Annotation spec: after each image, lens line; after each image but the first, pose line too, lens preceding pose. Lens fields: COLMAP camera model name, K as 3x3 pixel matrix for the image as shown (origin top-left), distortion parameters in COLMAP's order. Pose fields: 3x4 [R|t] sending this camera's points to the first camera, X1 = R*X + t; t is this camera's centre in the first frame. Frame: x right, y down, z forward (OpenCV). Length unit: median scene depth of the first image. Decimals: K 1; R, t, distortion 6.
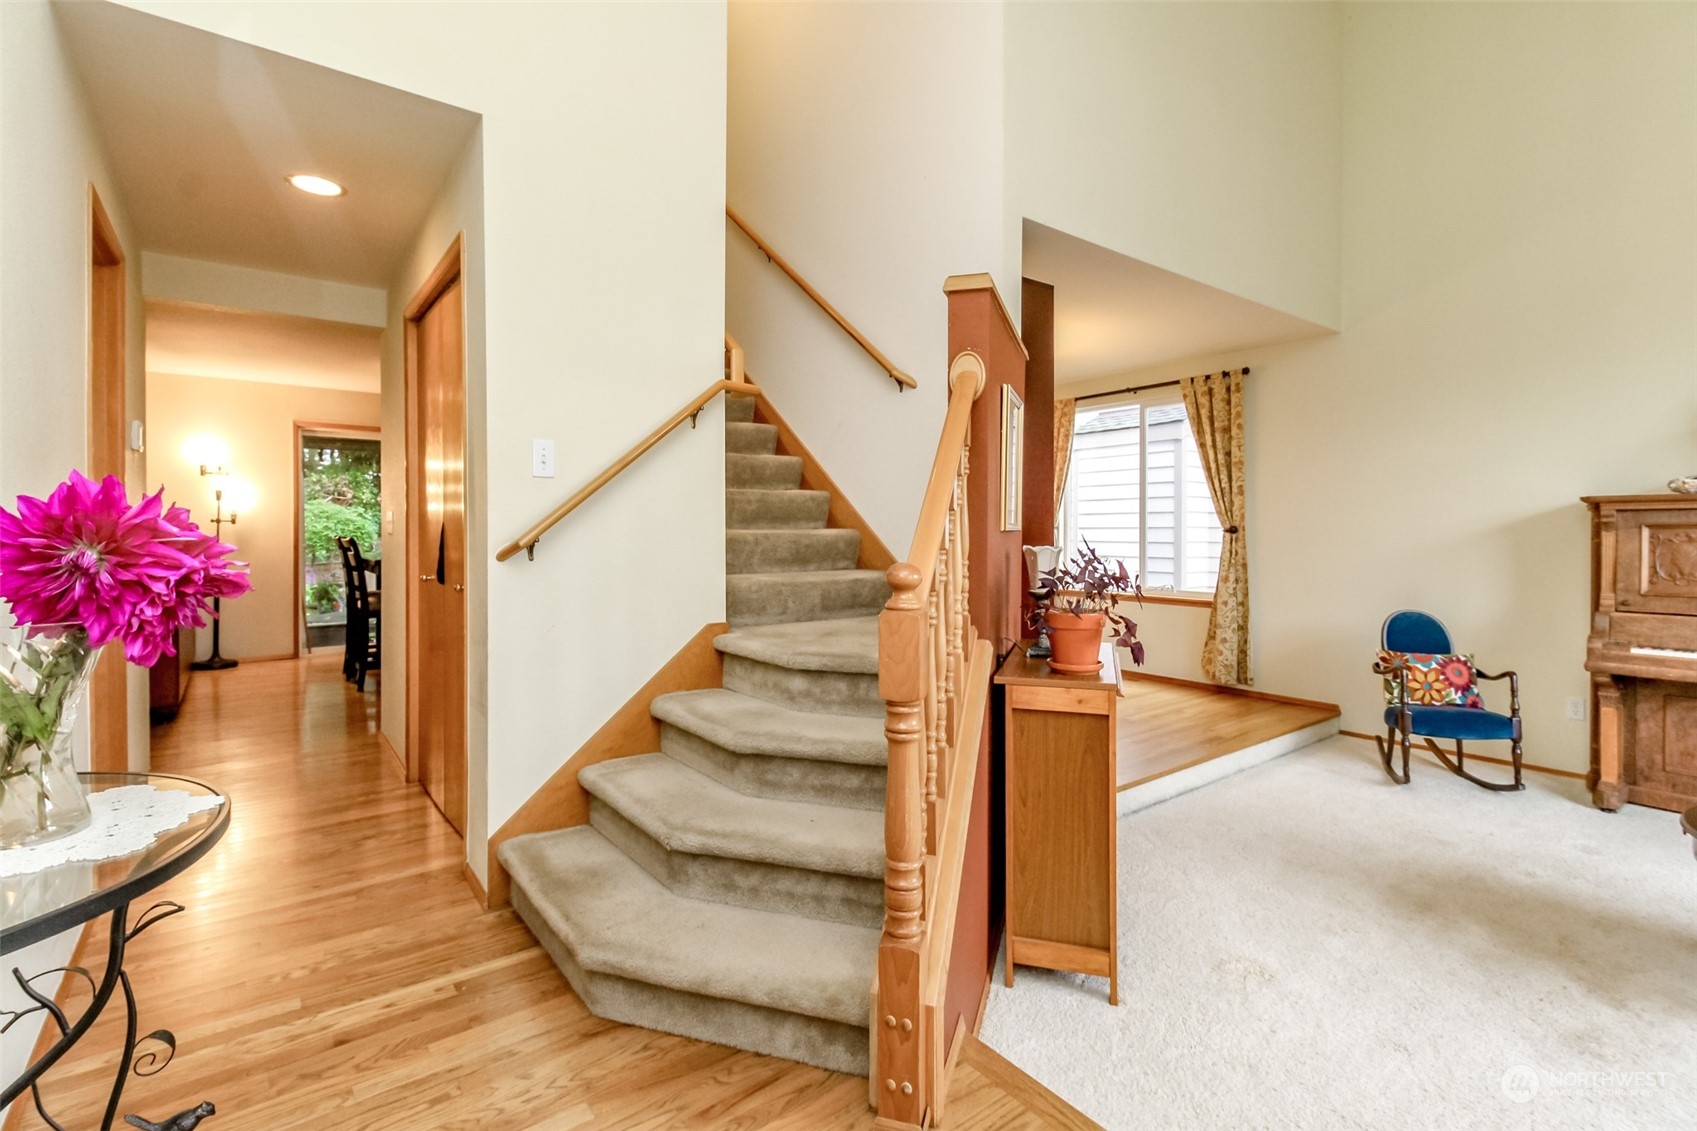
lens RADIAL K [[778.9, 0, 874.8], [0, 778.9, 540.3], [0, 0, 1]] dist [0.001228, -0.001889]
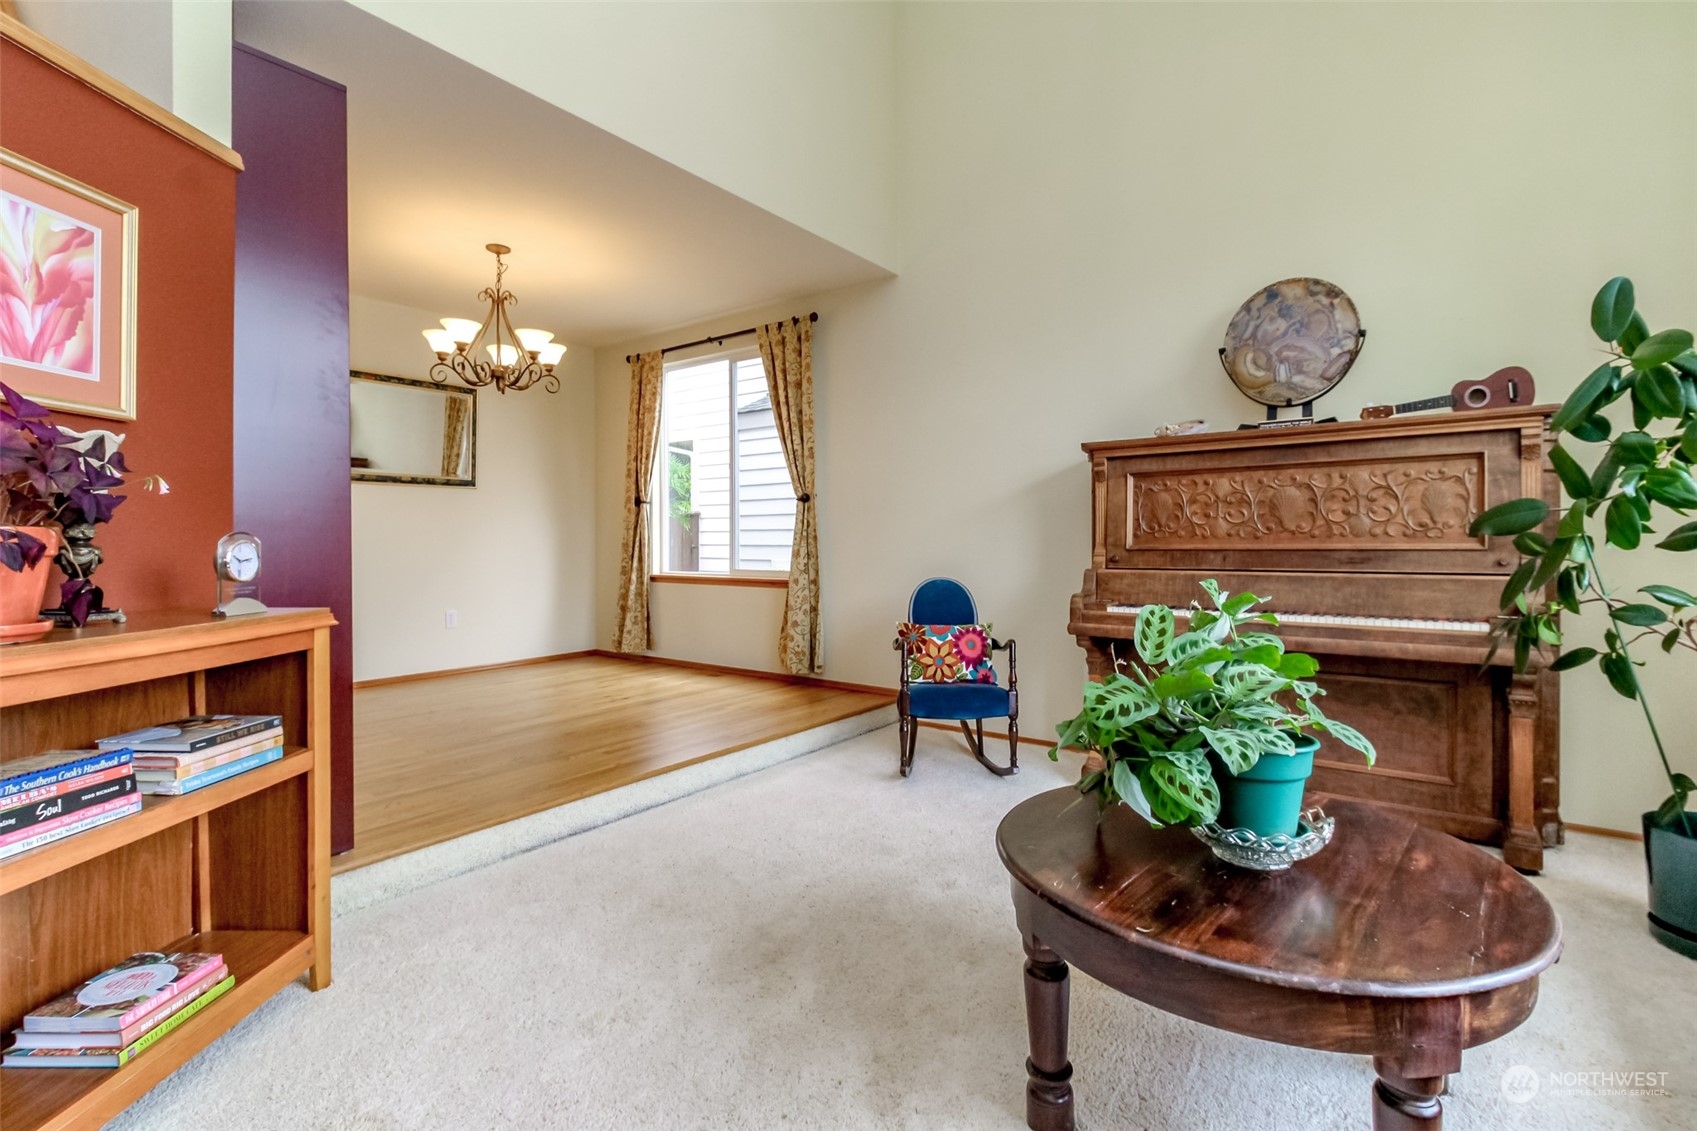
lens RADIAL K [[778.9, 0, 878.3], [0, 778.9, 550.4], [0, 0, 1]] dist [0.001228, -0.001889]
pose [[0.955160, -0.004379, 0.296058, 0.281215], [0.003490, 0.999988, 0.003530, 0.043433], [-0.296070, -0.002339, 0.955163, 0.134974]]
